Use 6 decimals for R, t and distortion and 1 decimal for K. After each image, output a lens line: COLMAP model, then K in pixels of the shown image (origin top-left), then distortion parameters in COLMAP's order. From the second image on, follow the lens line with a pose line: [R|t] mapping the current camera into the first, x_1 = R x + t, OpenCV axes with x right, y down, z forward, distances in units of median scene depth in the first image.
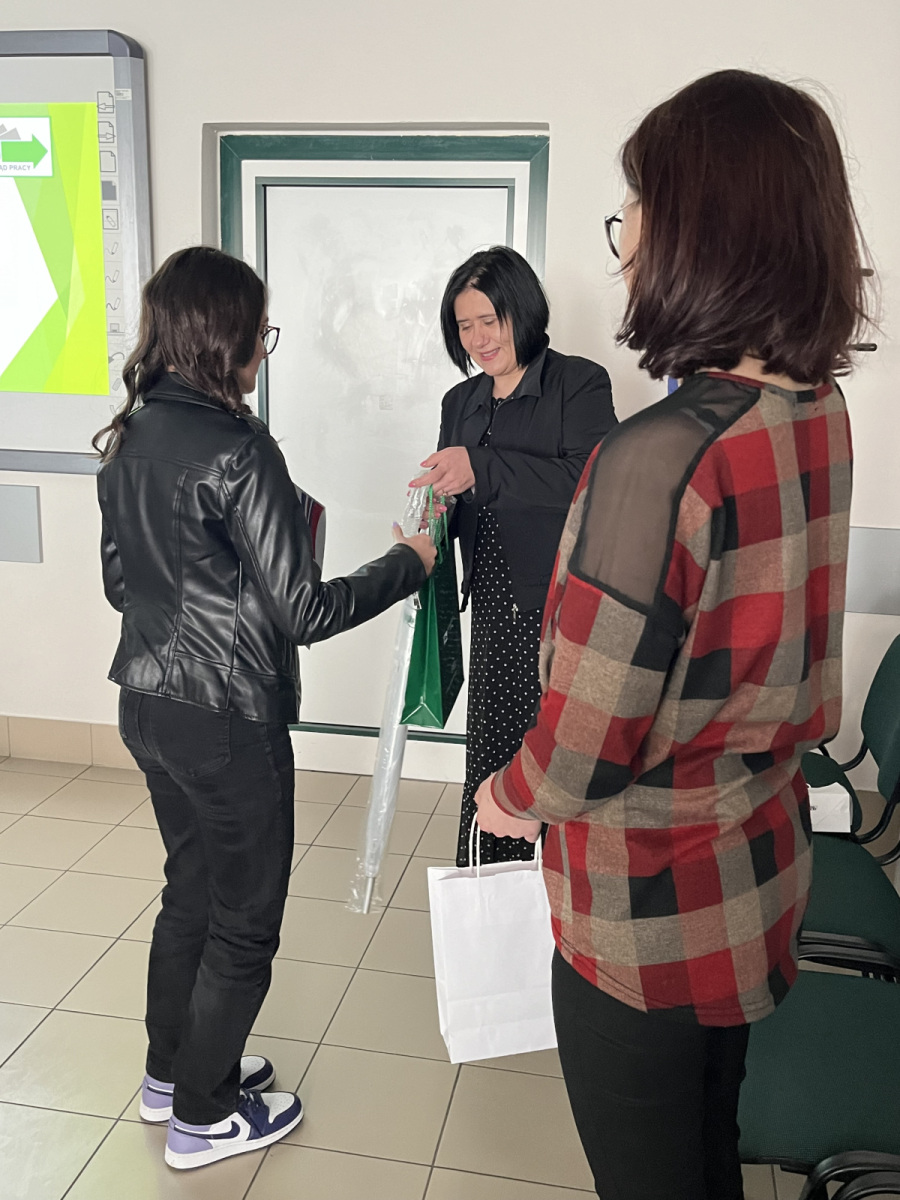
lens RADIAL K [[1152.0, 0, 455.6], [0, 1152.0, 596.7], [0, 0, 1]] dist [0.013479, 0.000000]
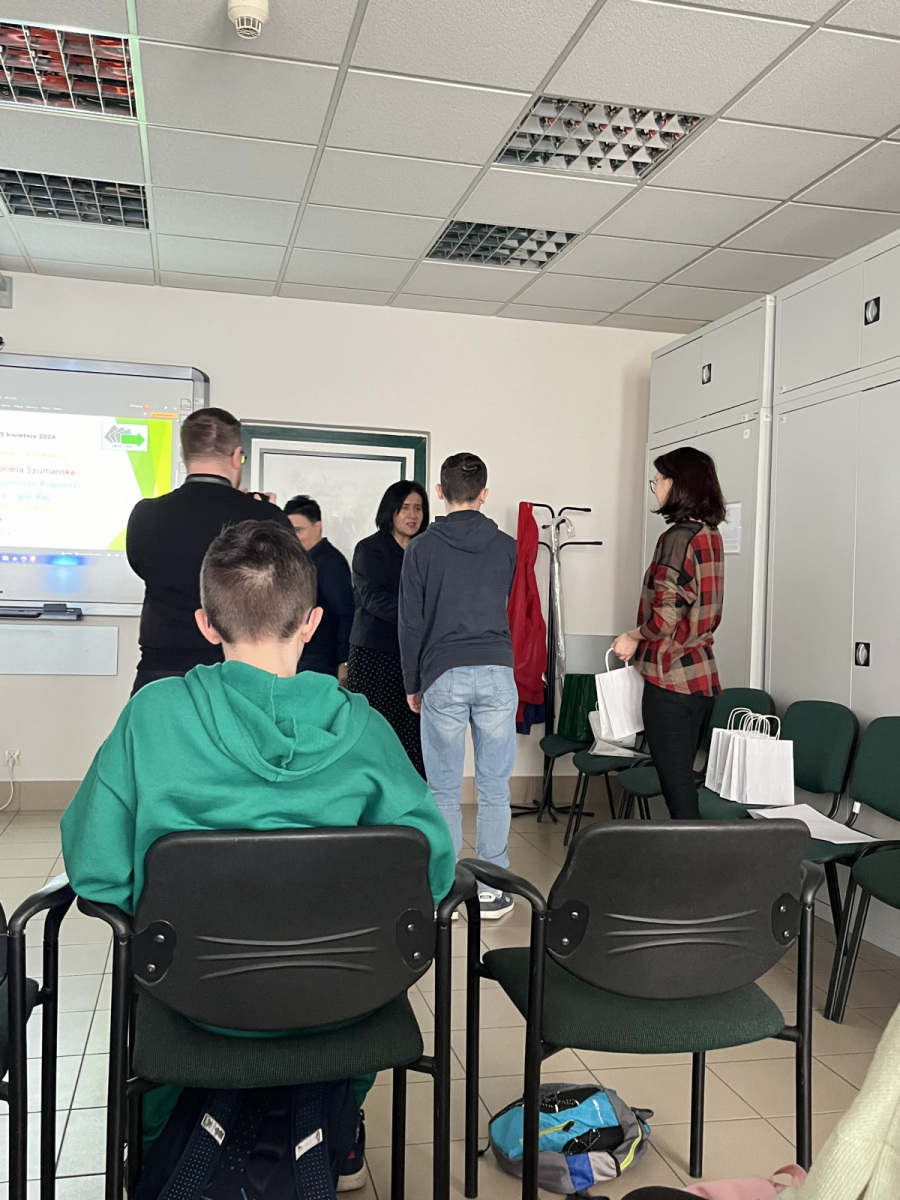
lens RADIAL K [[1152.0, 0, 467.6], [0, 1152.0, 613.2], [0, 0, 1]] dist [0.013479, 0.000000]
pose [[0.924643, -0.001411, 0.380833, -0.566493], [0.077974, 0.979510, -0.185688, 0.239704], [-0.372768, 0.201390, 0.905807, -0.677105]]
